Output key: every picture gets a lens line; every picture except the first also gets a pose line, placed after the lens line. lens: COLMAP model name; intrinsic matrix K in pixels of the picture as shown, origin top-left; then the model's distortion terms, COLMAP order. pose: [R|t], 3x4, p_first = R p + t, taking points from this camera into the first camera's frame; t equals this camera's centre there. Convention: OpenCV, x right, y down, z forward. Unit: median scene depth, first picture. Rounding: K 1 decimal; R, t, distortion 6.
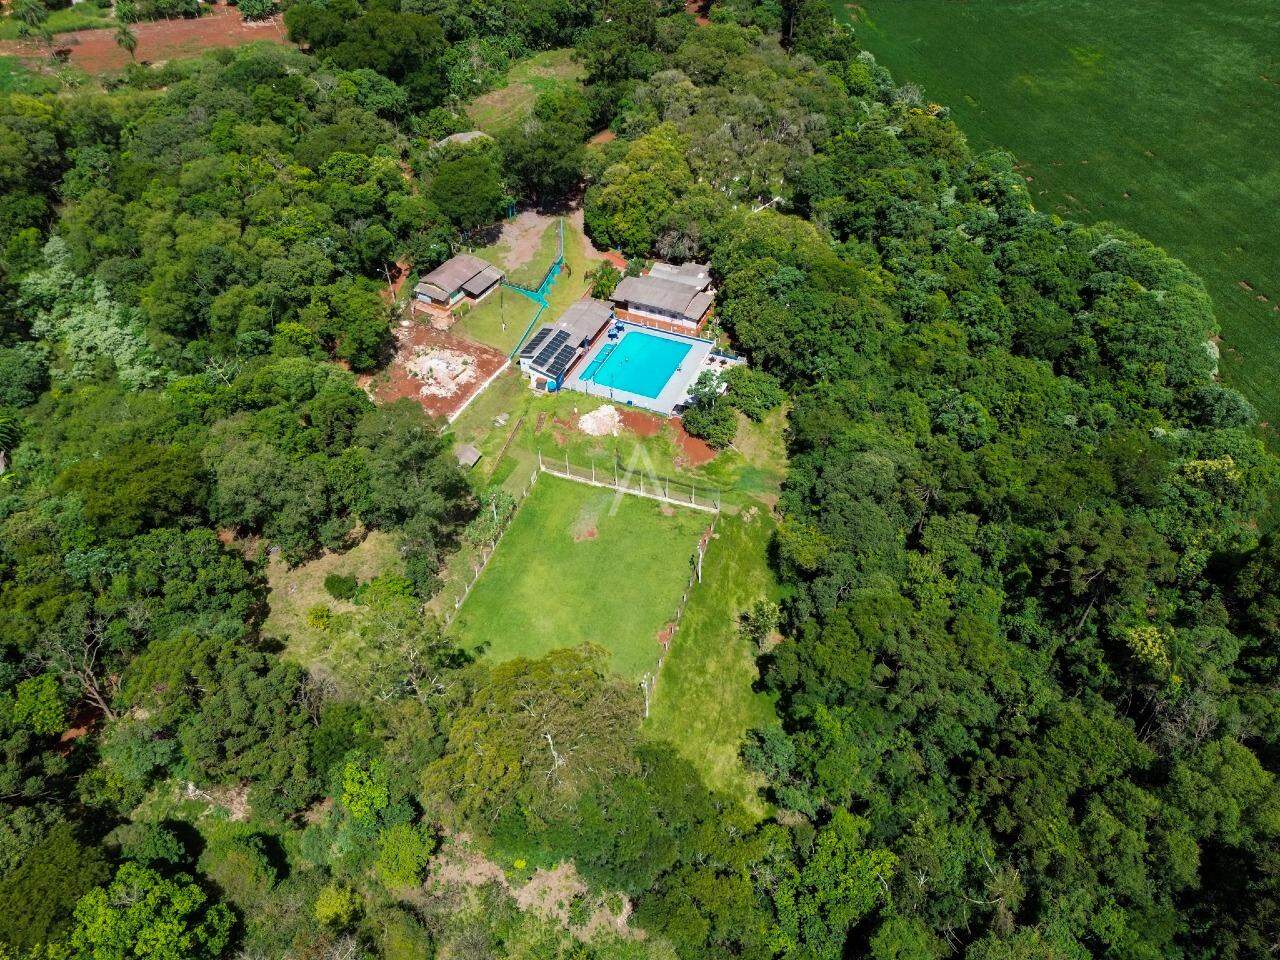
lens RADIAL K [[903.2, 0, 640.0], [0, 903.2, 480.0], [0, 0, 1]] dist [0.056075, -0.047041]
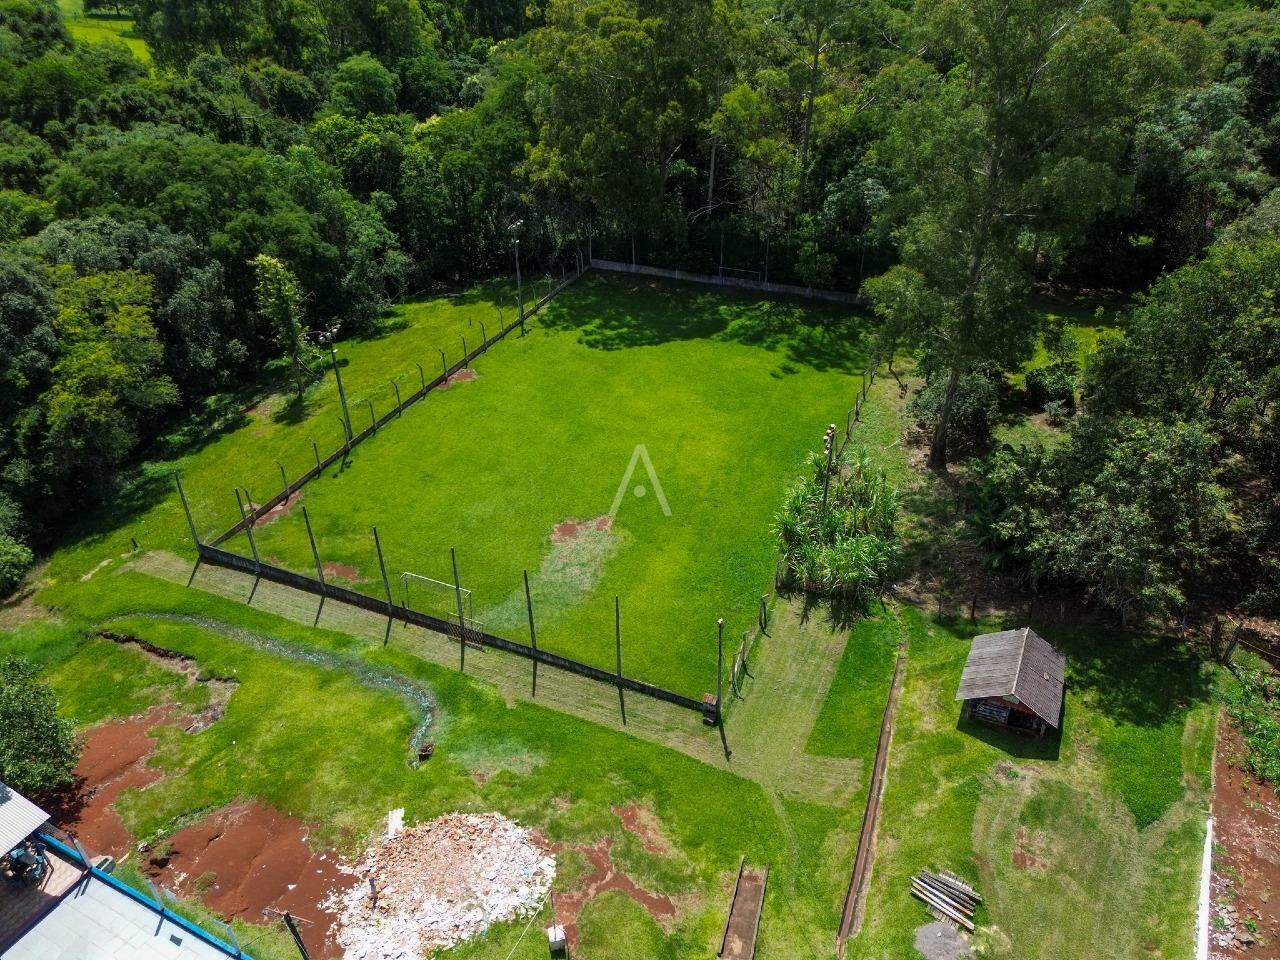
lens RADIAL K [[903.2, 0, 640.0], [0, 903.2, 480.0], [0, 0, 1]] dist [0.056075, -0.047041]
pose [[-0.997420, -0.035045, 0.062657, -0.110967], [0.051126, 0.265964, 0.962626, -0.321216], [-0.050400, 0.963346, -0.263486, 1.117819]]
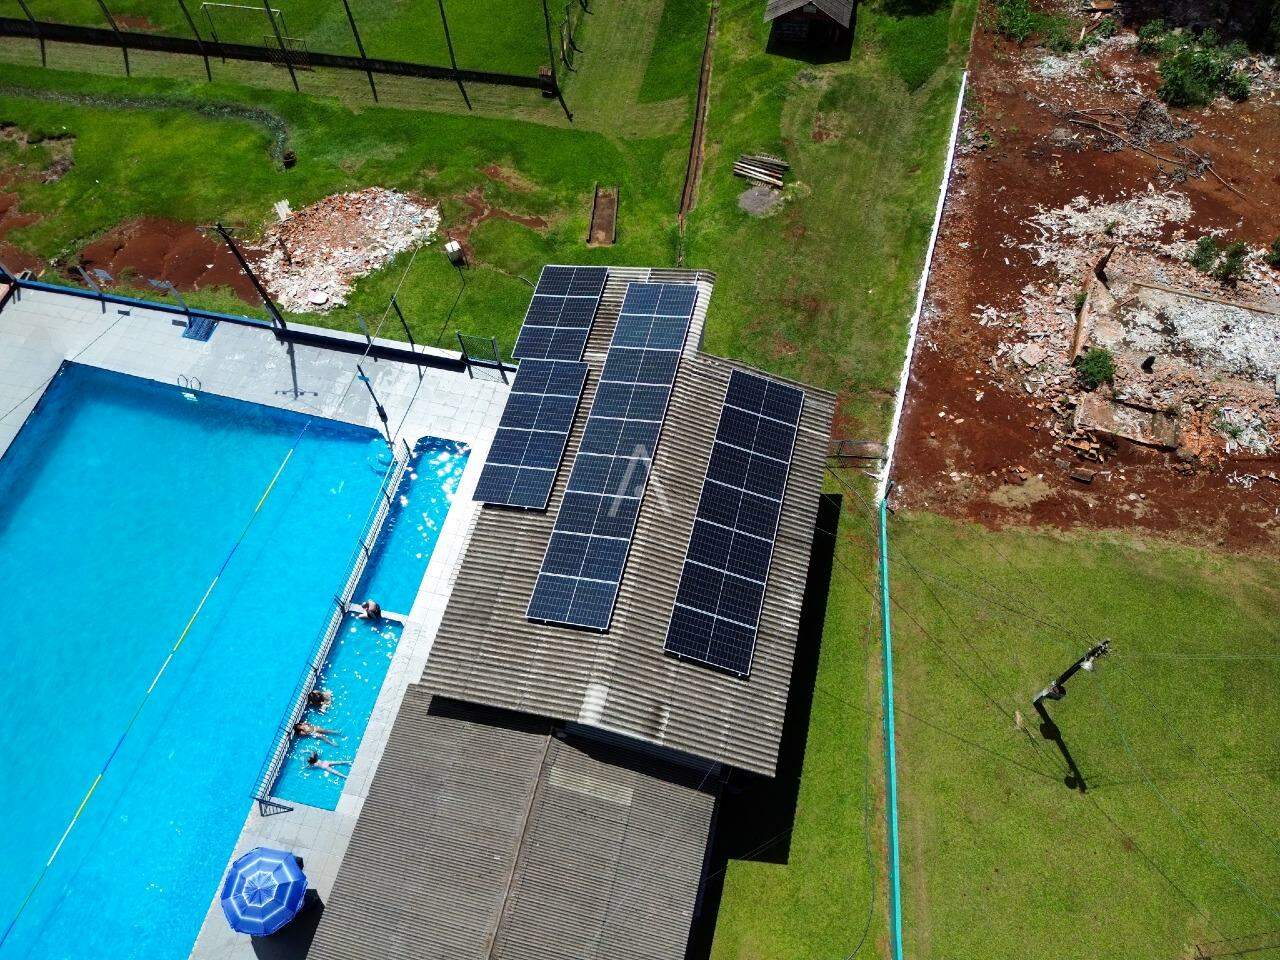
lens RADIAL K [[903.2, 0, 640.0], [0, 903.2, 480.0], [0, 0, 1]] dist [0.056075, -0.047041]
pose [[-0.984778, 0.155975, -0.076705, -0.104148], [-0.108371, -0.205941, 0.972545, -0.354680], [0.135896, 0.966054, 0.219709, 1.176447]]
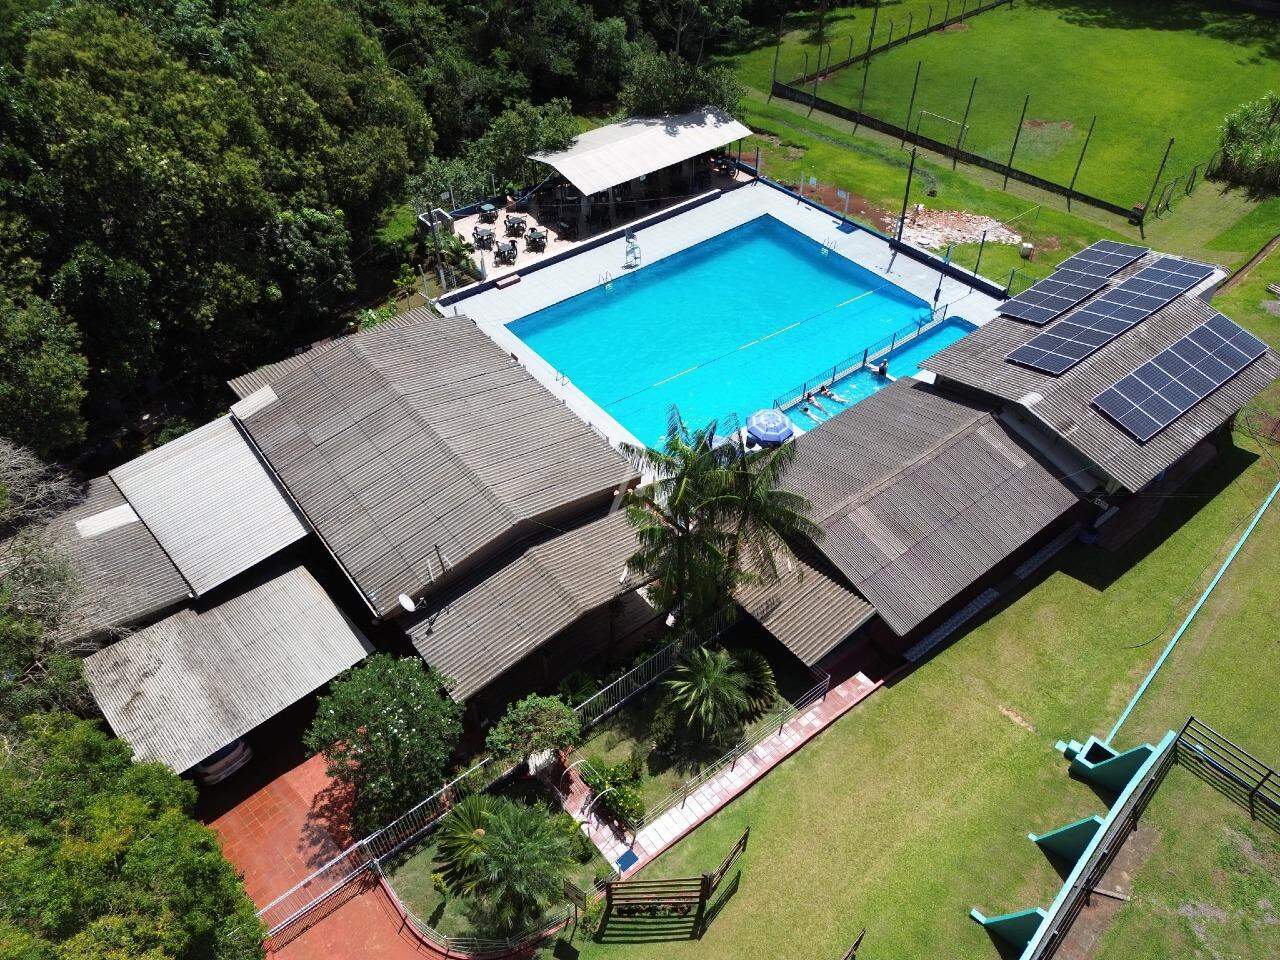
lens RADIAL K [[903.2, 0, 640.0], [0, 903.2, 480.0], [0, 0, 1]] dist [0.056075, -0.047041]
pose [[-0.882300, -0.326553, 0.338984, -0.099771], [0.308003, 0.144039, 0.940419, -0.457738], [-0.355923, 0.934139, -0.026506, 1.307821]]
